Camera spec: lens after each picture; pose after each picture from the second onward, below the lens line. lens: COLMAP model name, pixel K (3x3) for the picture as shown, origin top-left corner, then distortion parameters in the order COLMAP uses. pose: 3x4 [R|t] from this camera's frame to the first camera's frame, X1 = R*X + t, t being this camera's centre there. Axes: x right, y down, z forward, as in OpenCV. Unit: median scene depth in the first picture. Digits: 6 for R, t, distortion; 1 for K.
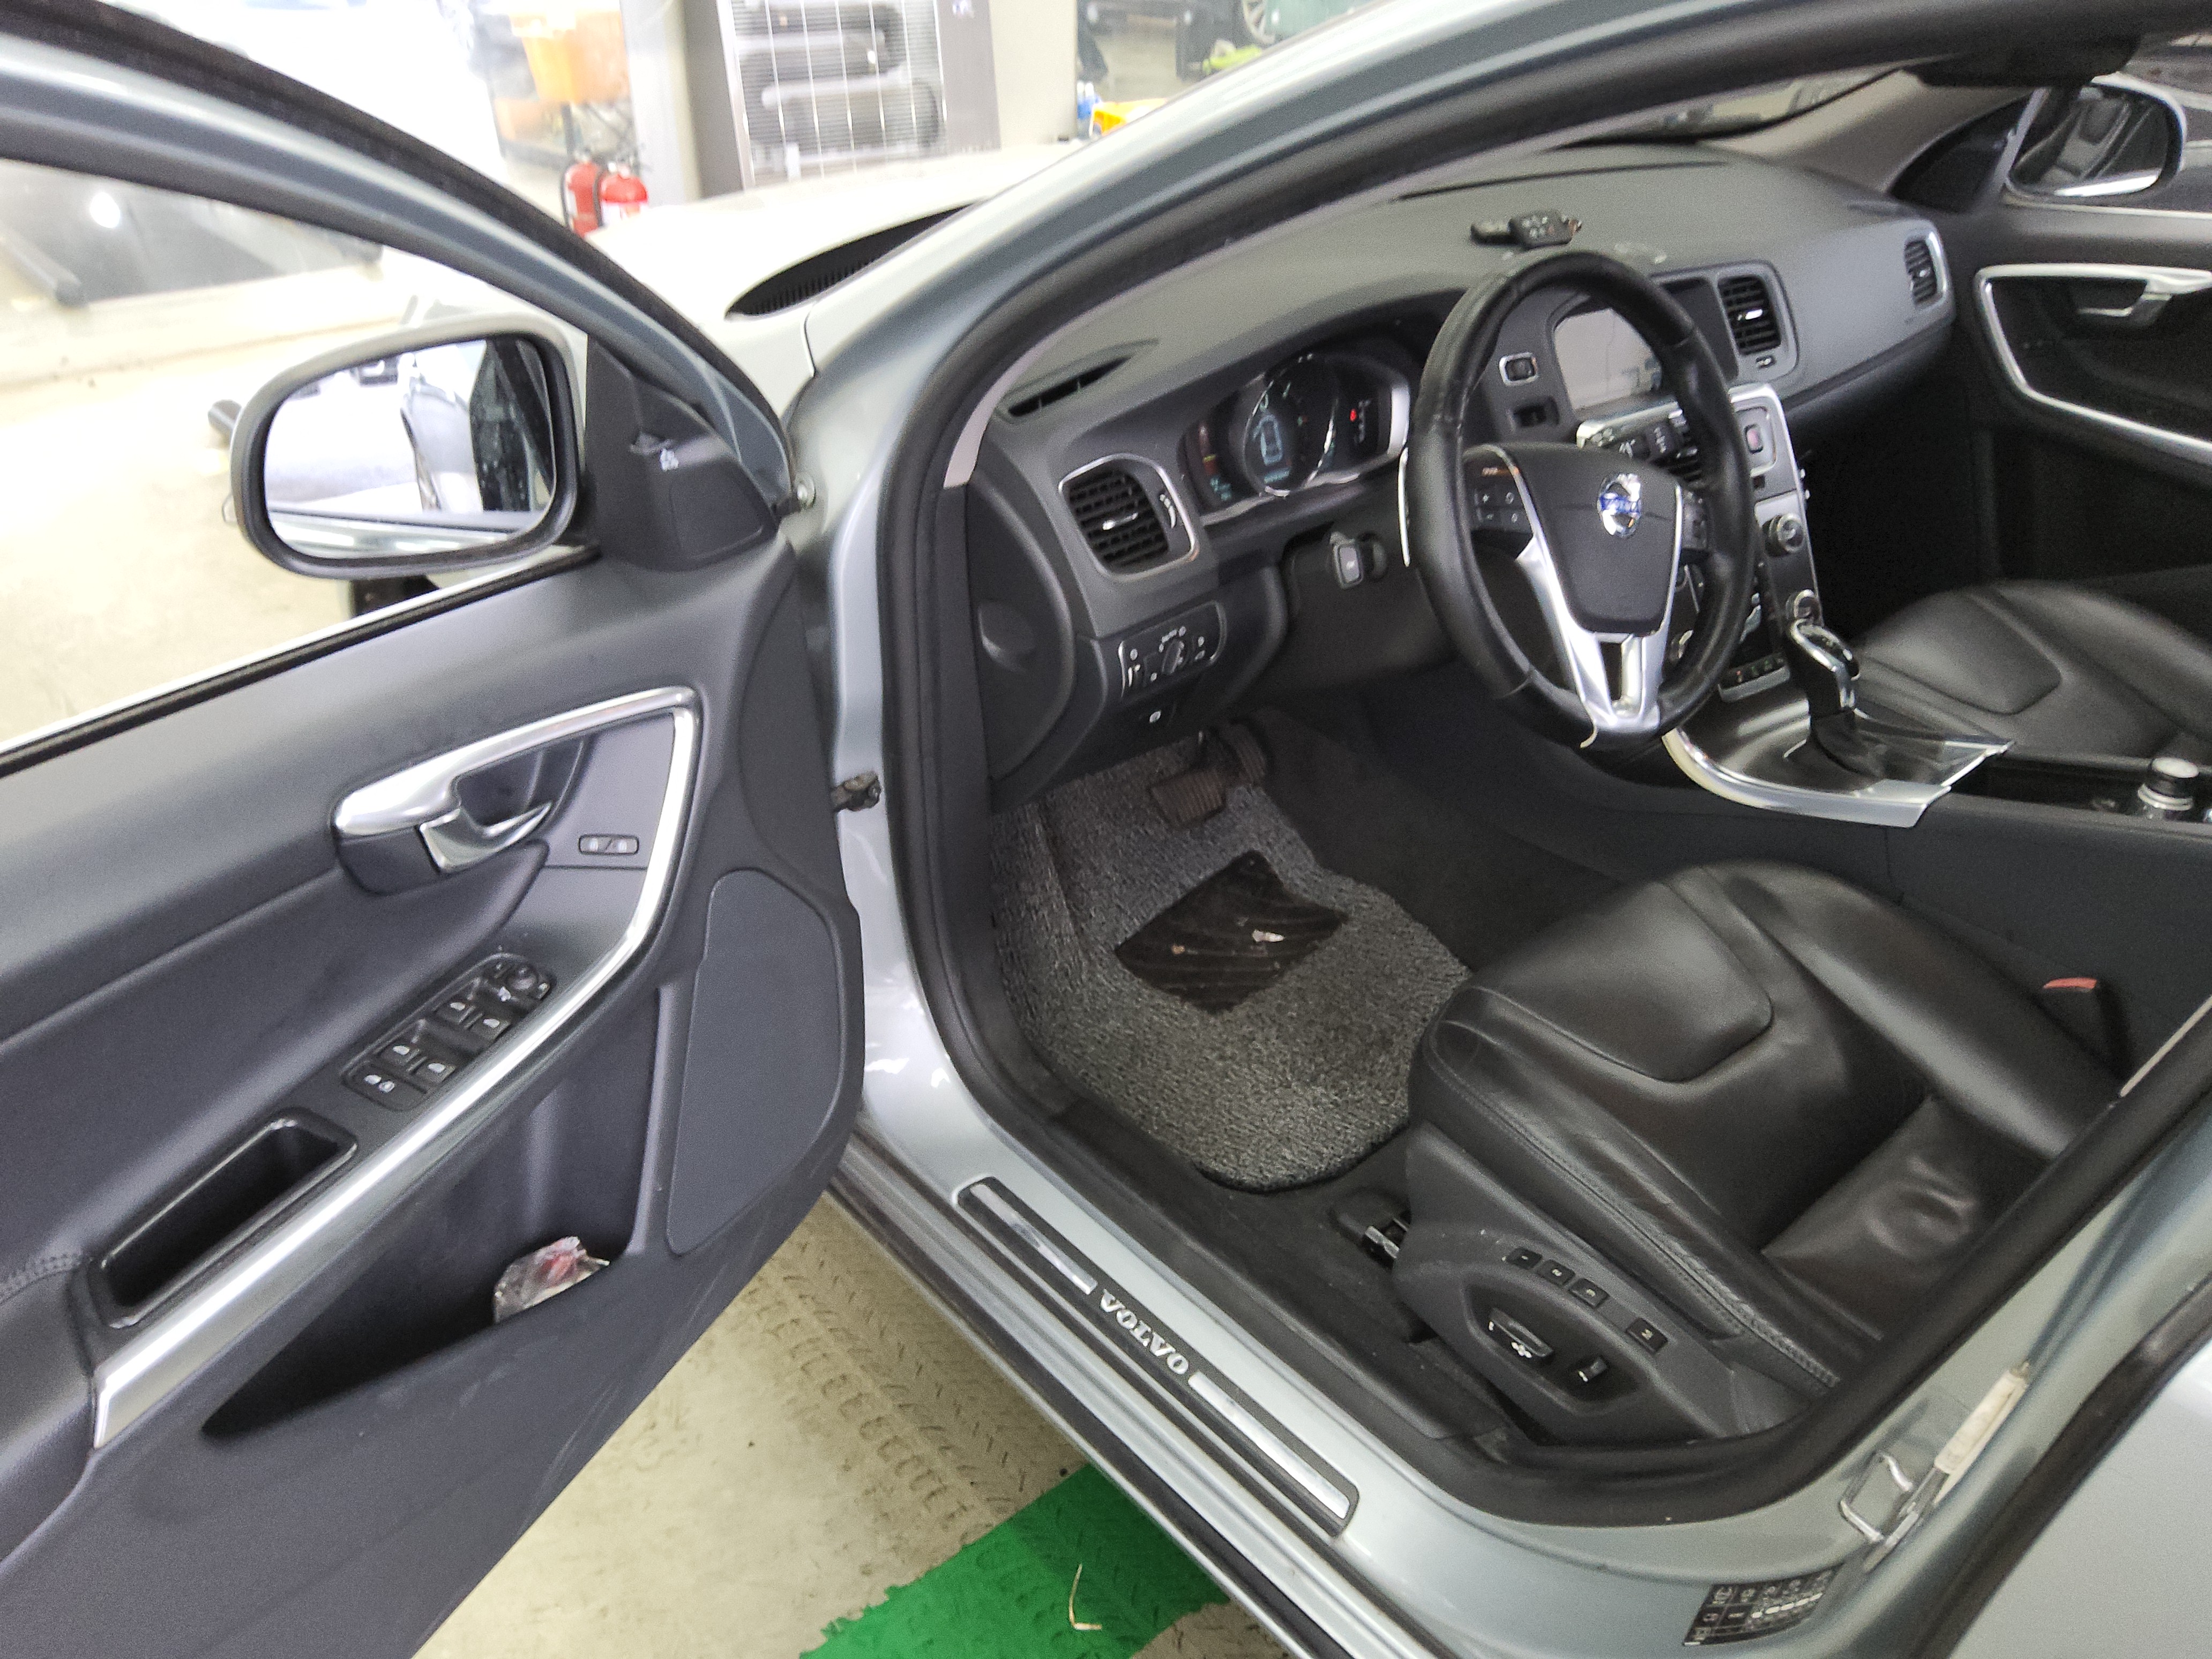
lens RADIAL K [[1779.1, 0, 1108.1], [0, 1779.1, 812.8], [0, 0, 1]] dist [-0.011594, 0.002240]
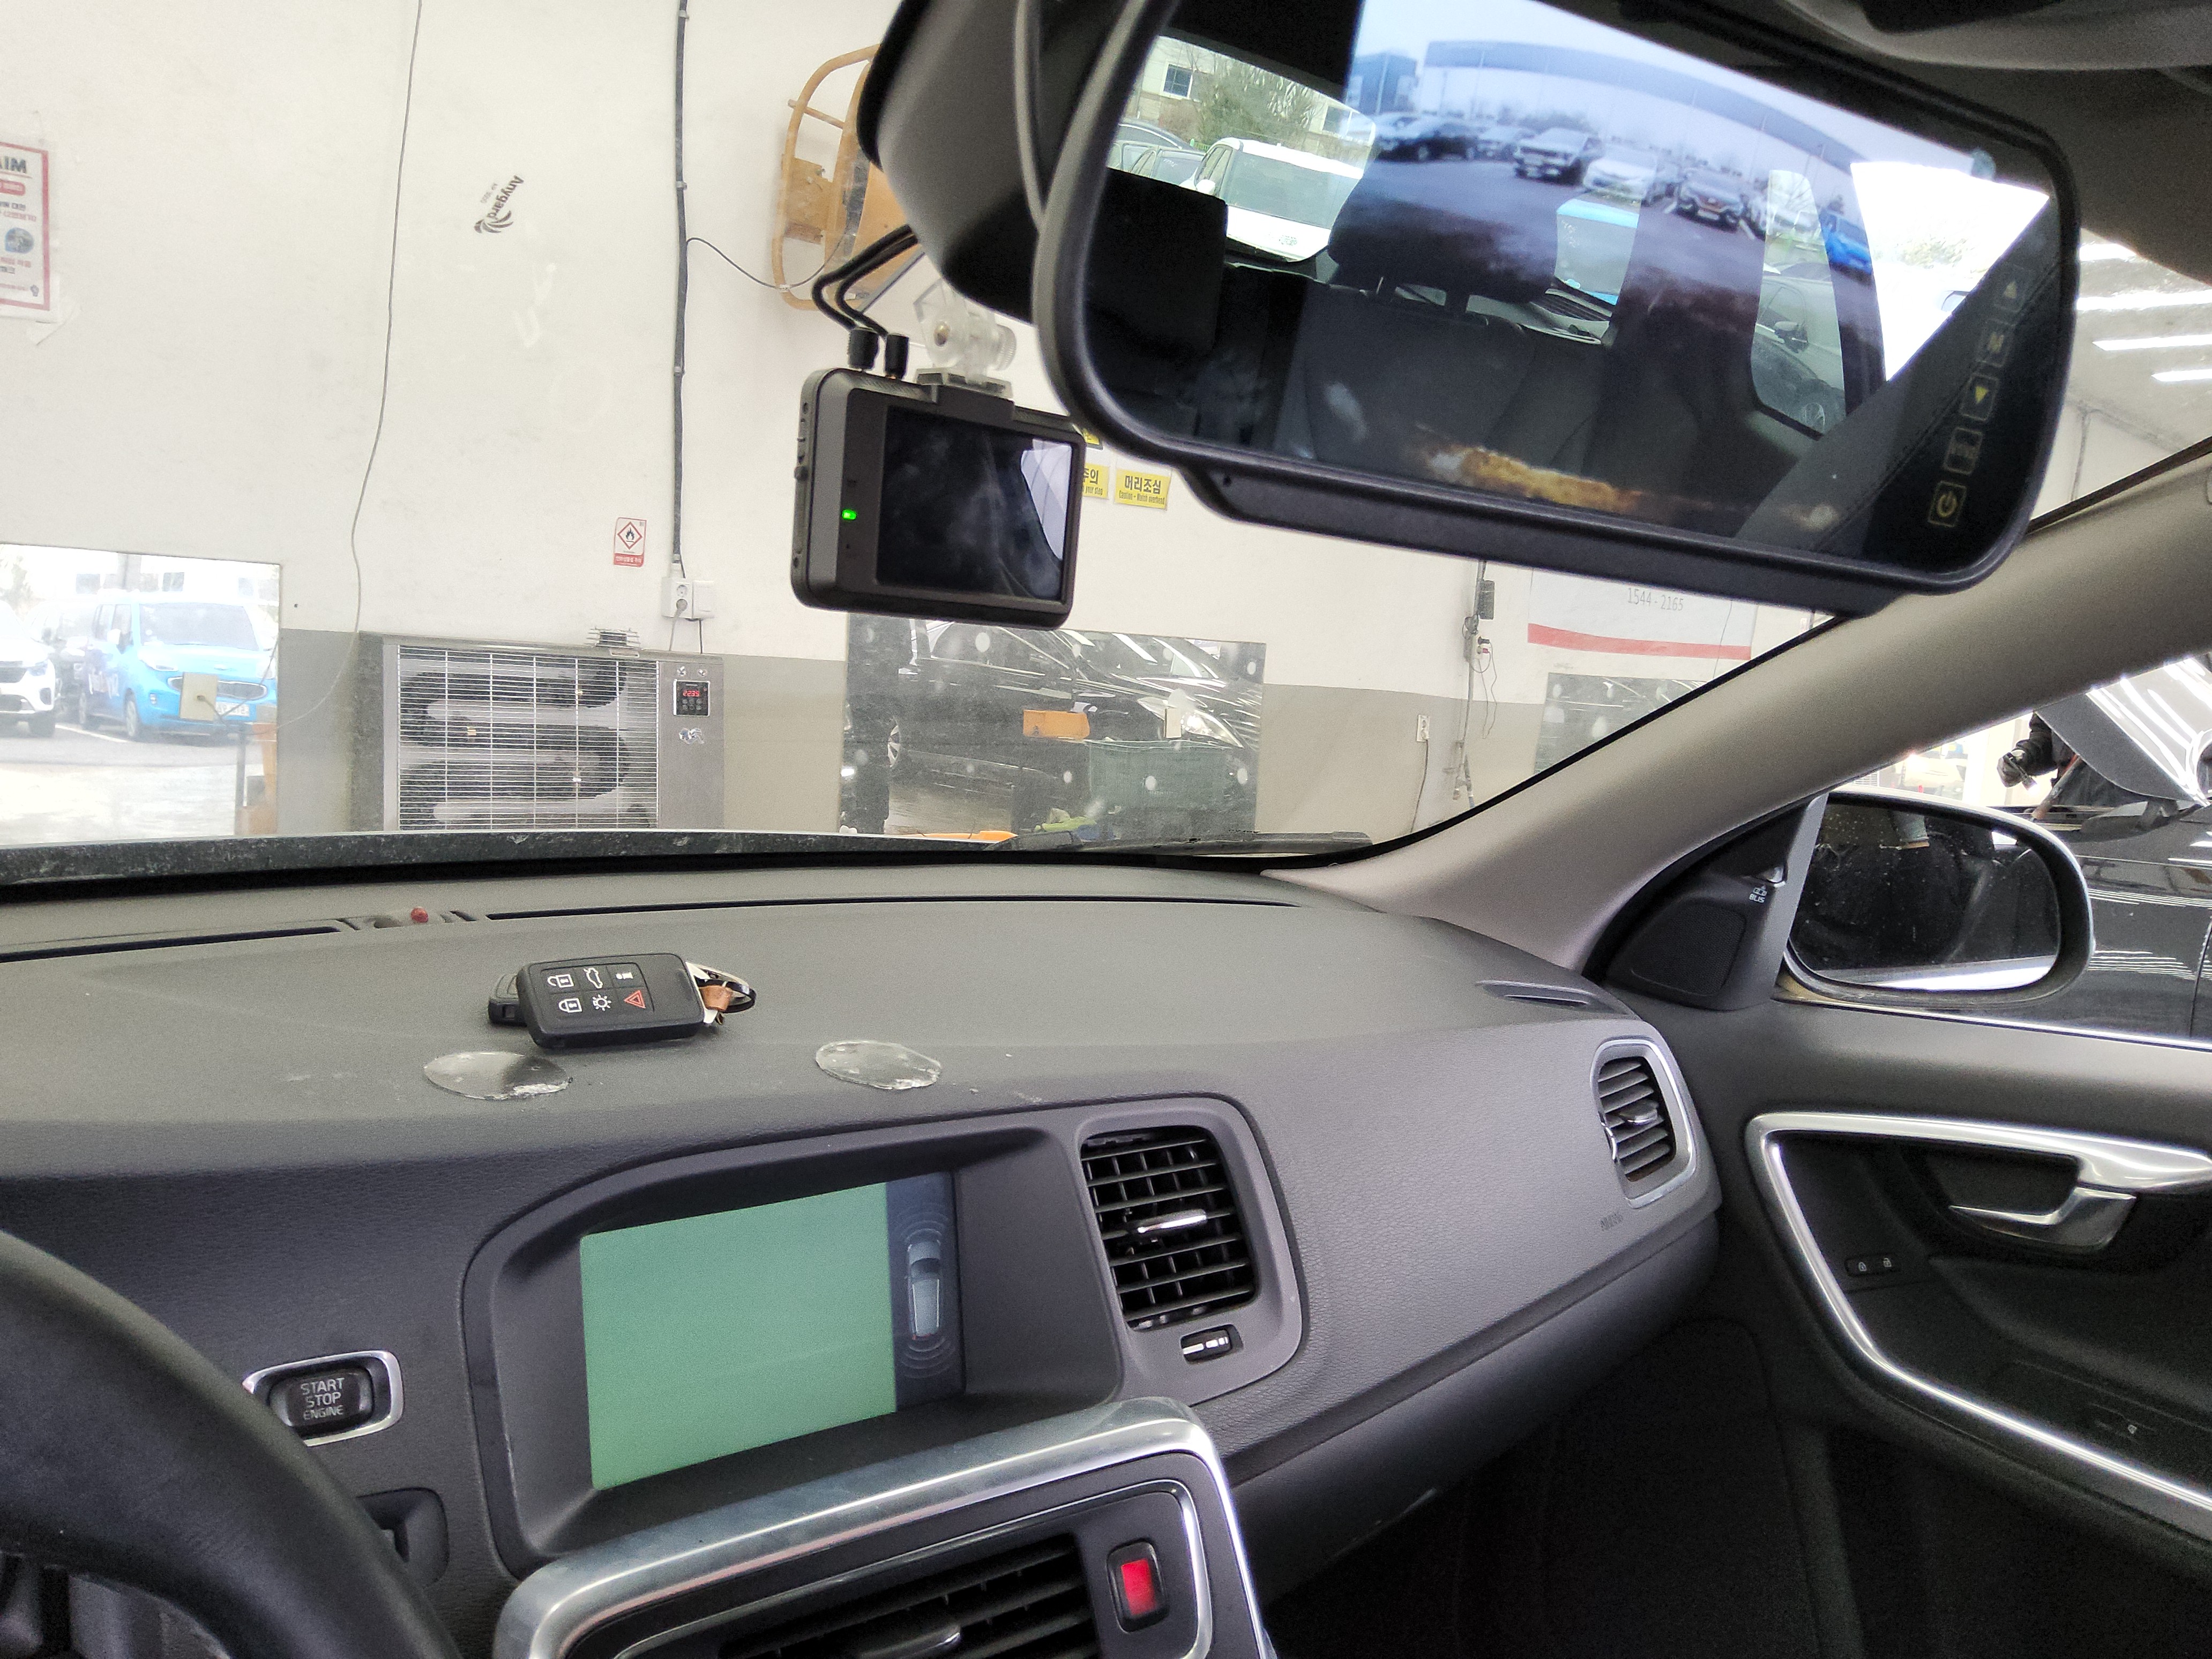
lens RADIAL K [[1724.6, 0, 1124.0], [0, 1724.6, 785.5], [0, 0, 1]] dist [0.033138, -0.008446]
pose [[0.997038, 0.061094, 0.046729, 0.279613], [-0.035848, 0.906609, -0.420447, -0.175100], [-0.068052, 0.417526, 0.906113, 0.513288]]
